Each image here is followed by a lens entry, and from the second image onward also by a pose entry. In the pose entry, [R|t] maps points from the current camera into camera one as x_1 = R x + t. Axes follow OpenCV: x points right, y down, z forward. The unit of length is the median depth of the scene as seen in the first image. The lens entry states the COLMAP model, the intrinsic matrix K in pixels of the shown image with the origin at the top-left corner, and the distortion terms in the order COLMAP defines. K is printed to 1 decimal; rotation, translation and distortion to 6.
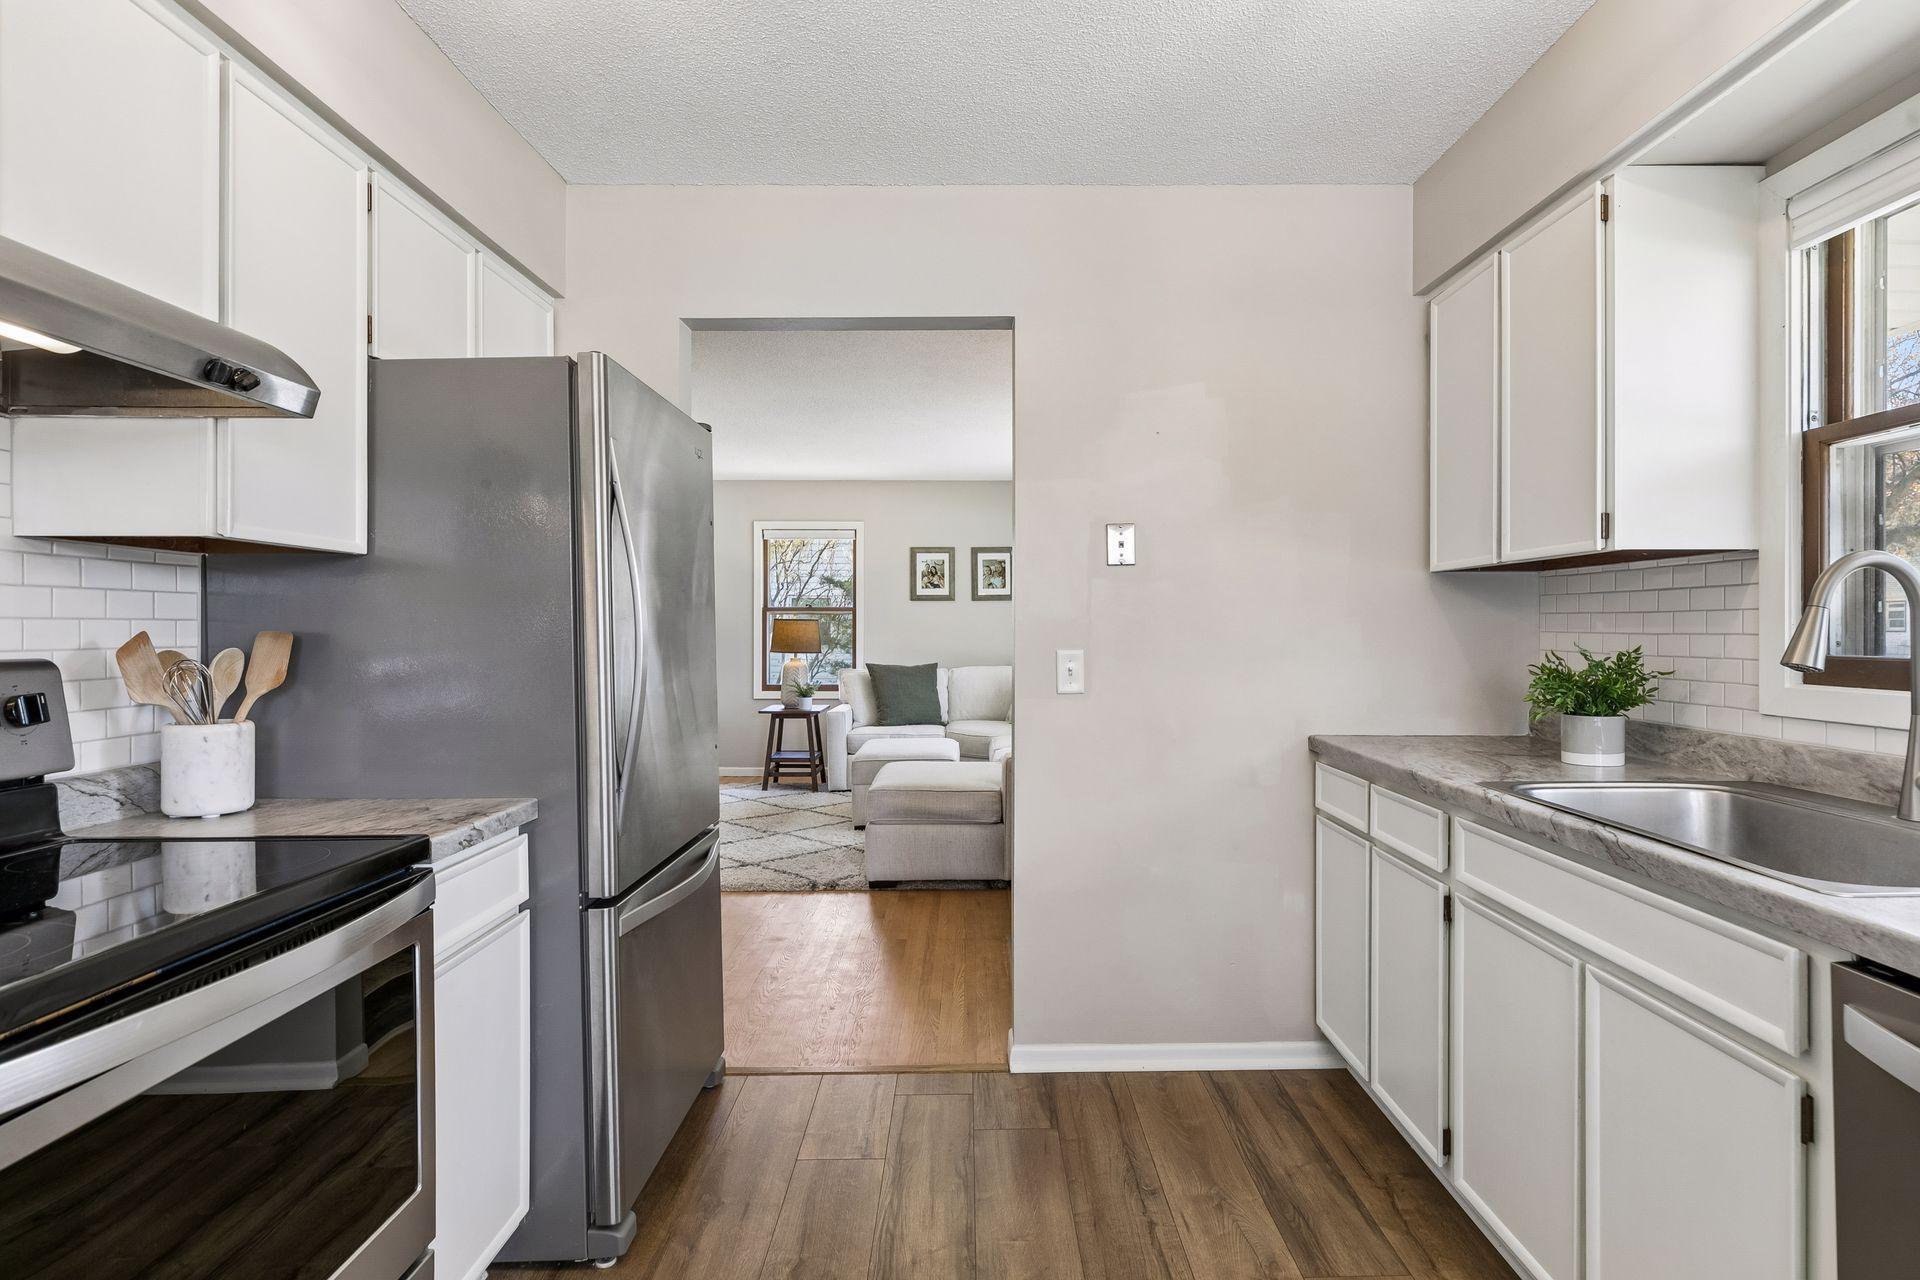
lens RADIAL K [[1018.0, 0, 979.7], [0, 1018.0, 628.3], [0, 0, 1]] dist [0.001664, 0.001443]
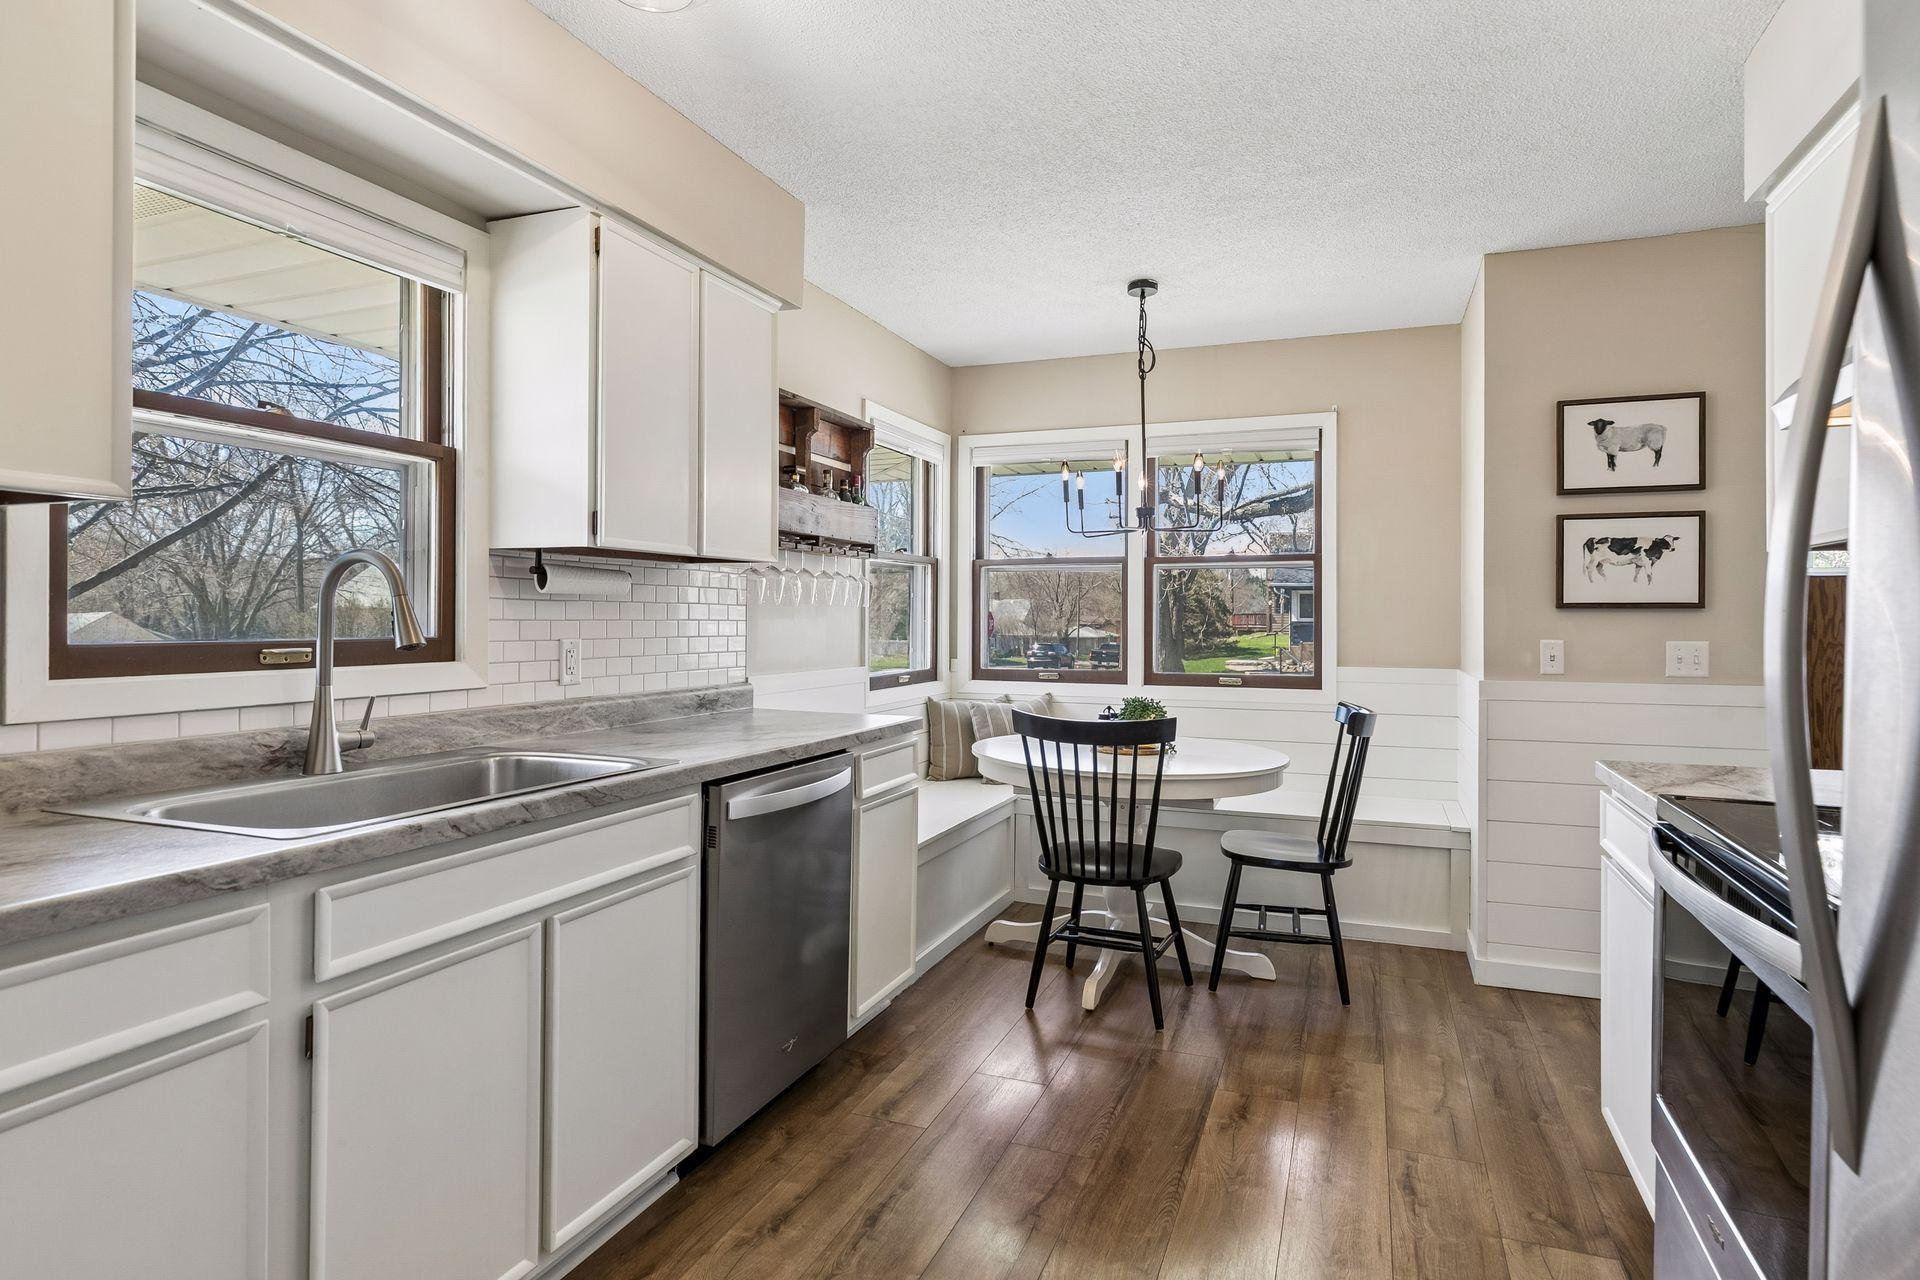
lens RADIAL K [[1027.9, 0, 981.5], [0, 1027.9, 612.7], [0, 0, 1]] dist [-0.001198, 0.000003]
pose [[-0.932456, 0.000059, 0.361282, -0.168443], [-0.002601, 0.999973, -0.006875, 0.004065], [-0.361273, -0.007350, -0.932431, 1.316221]]
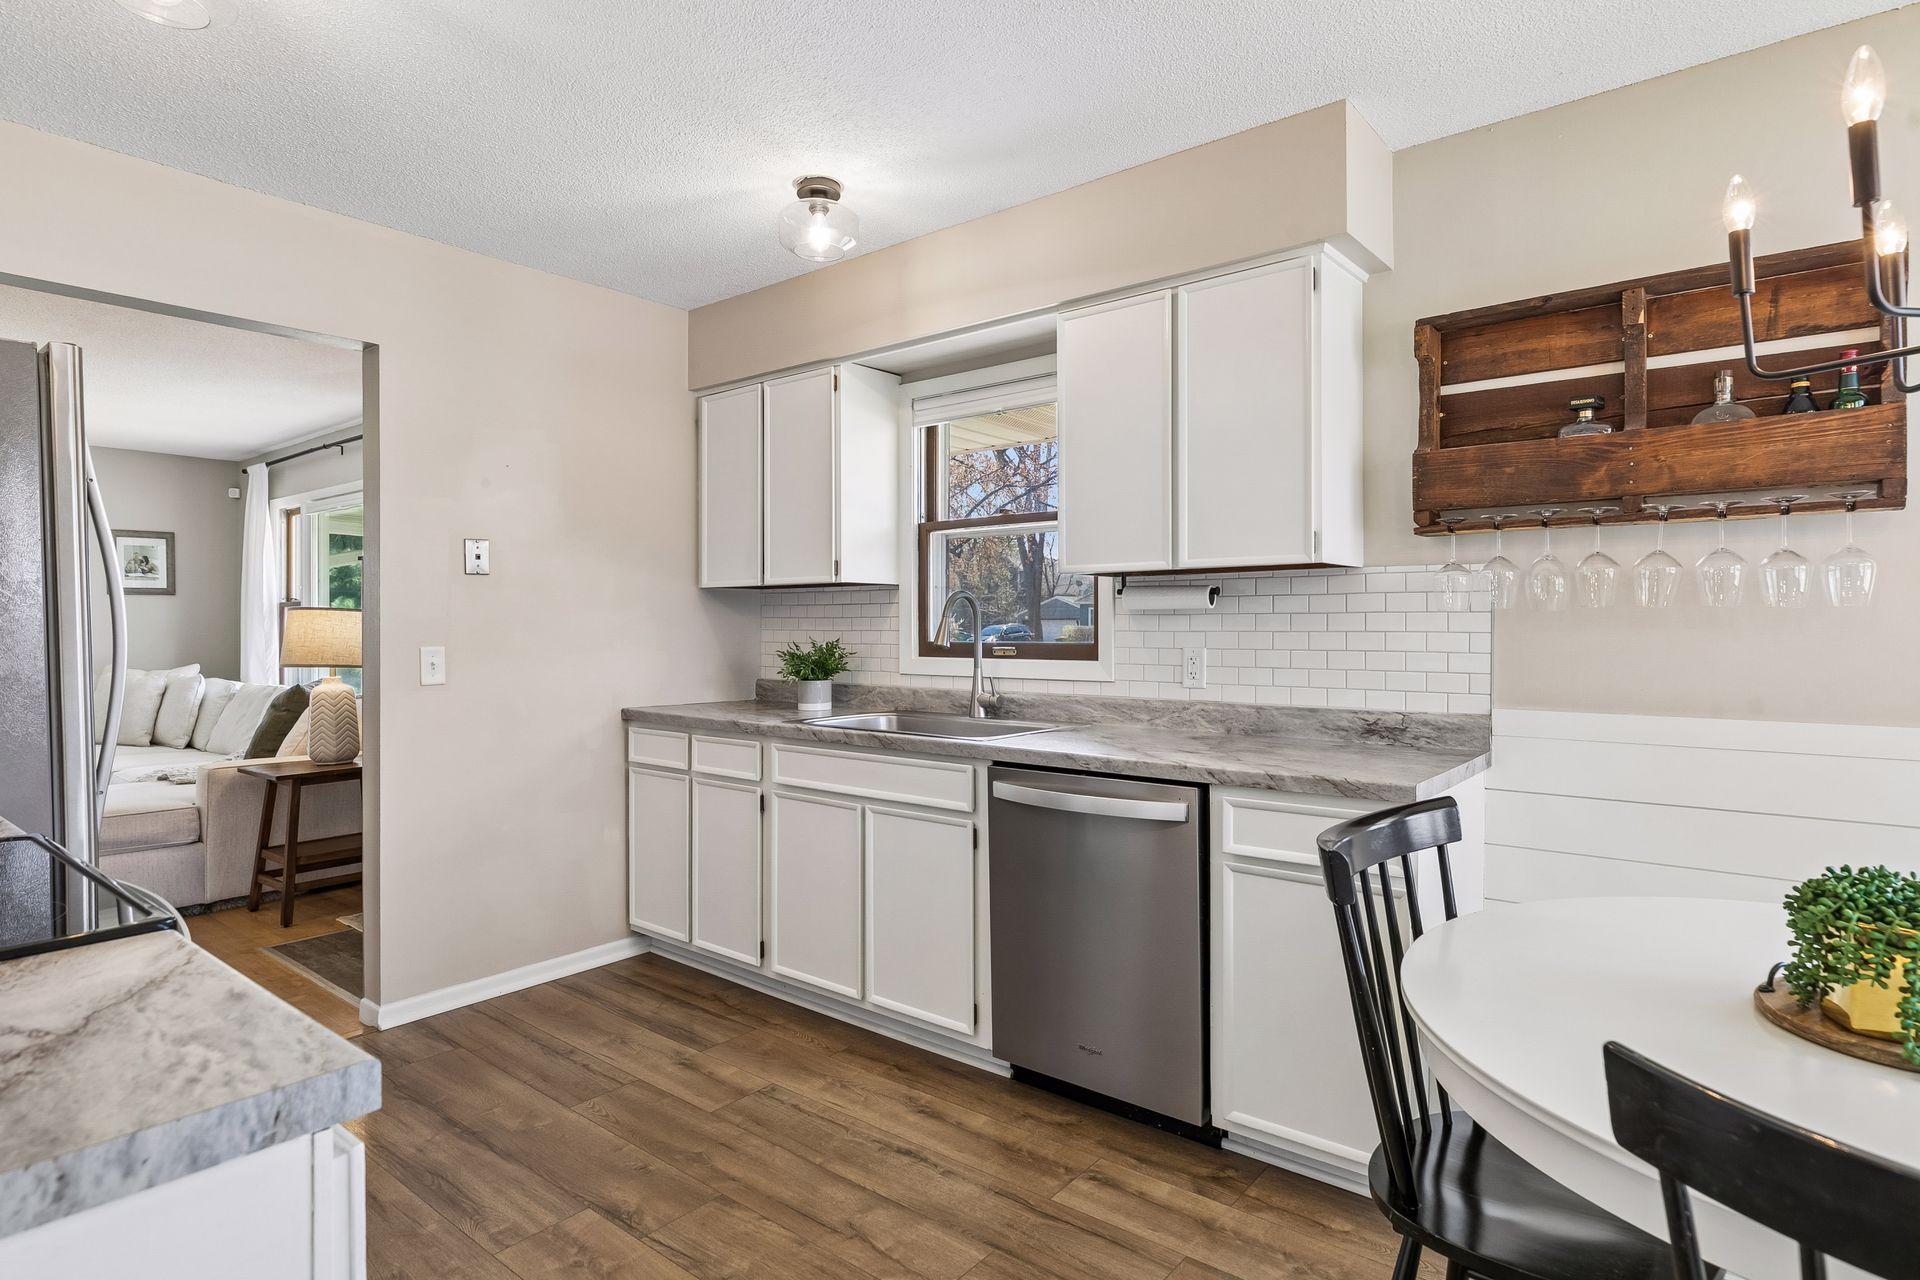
lens RADIAL K [[1018.0, 0, 979.7], [0, 1018.0, 628.3], [0, 0, 1]] dist [0.001664, 0.001443]
pose [[0.633177, -0.000739, 0.774007, -0.513984], [0.000345, 1.000000, 0.000673, 0.000471], [-0.774007, -0.000159, 0.633177, -0.250286]]
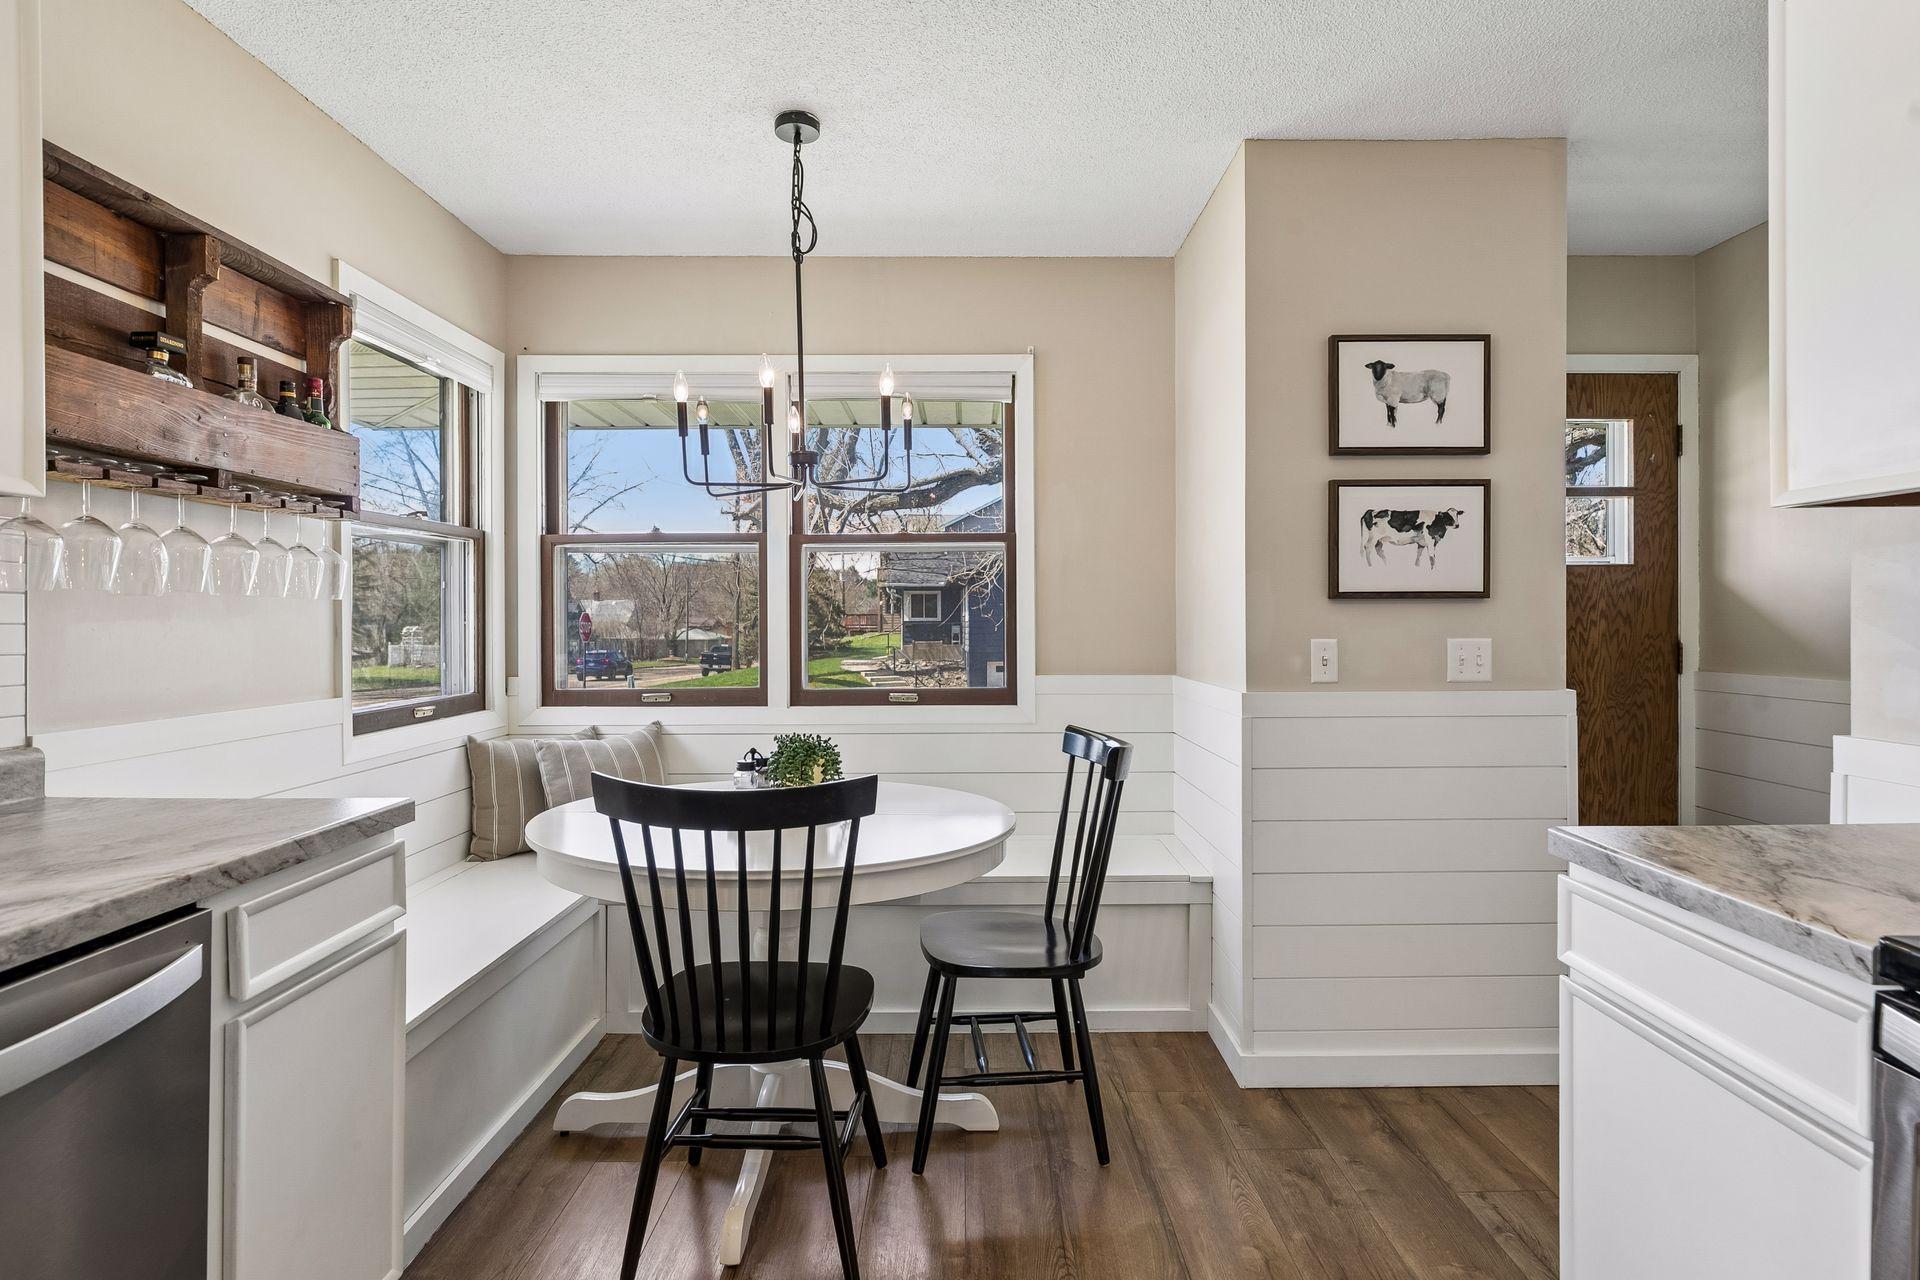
lens RADIAL K [[1016.3, 0, 977.0], [0, 1016.3, 622.8], [0, 0, 1]] dist [0.002717, 0.001050]
pose [[-0.999982, 0.005466, -0.002388, -0.000034], [0.005459, 0.999982, 0.002576, 0.007587], [0.002402, 0.002562, -0.999994, 0.784262]]
